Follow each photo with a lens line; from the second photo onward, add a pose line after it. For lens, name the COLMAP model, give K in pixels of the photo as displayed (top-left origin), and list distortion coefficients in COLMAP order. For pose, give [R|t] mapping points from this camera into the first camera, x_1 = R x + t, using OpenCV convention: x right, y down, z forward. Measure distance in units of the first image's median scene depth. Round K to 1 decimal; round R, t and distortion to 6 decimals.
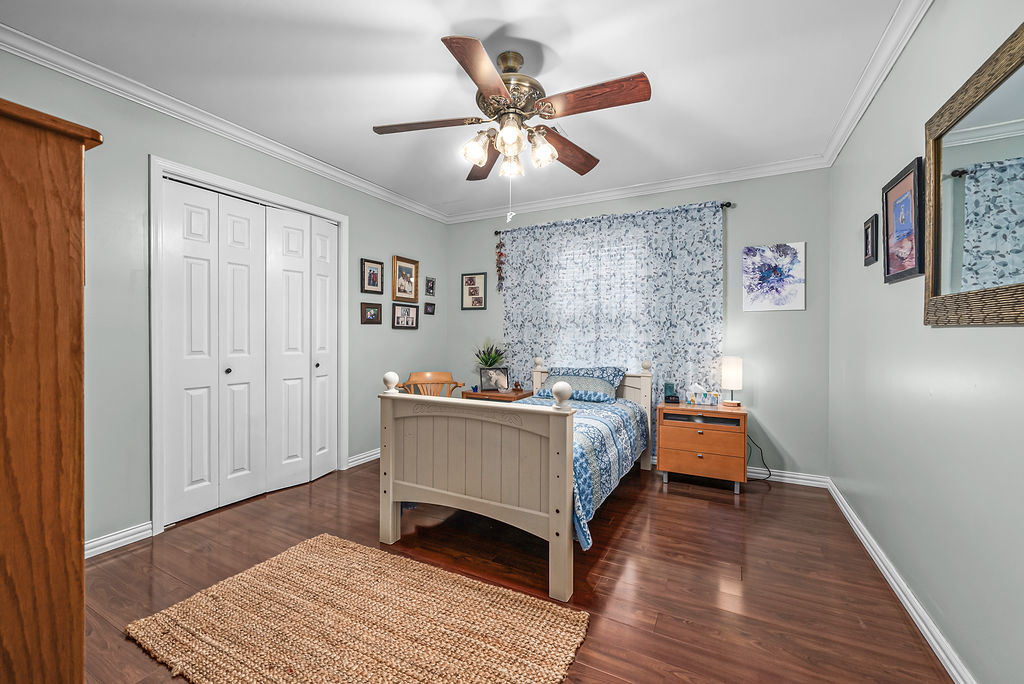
lens RADIAL K [[410.6, 0, 505.4], [0, 410.6, 338.7], [0, 0, 1]] dist [0.000875, 0.000153]
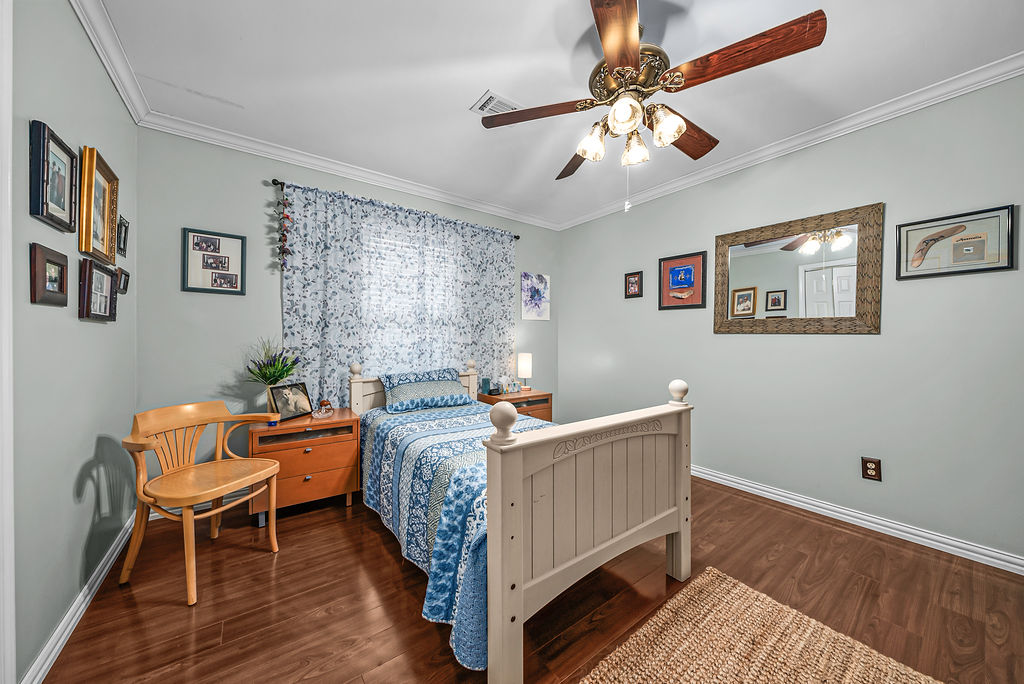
lens RADIAL K [[351.8, 0, 510.0], [0, 351.8, 340.0], [0, 0, 1]] dist [-0.007603, -0.000160]
pose [[0.437341, -0.004600, 0.899284, -0.419985], [0.003475, 0.999988, 0.003426, -0.002609], [-0.899289, 0.001627, 0.437352, 0.466592]]
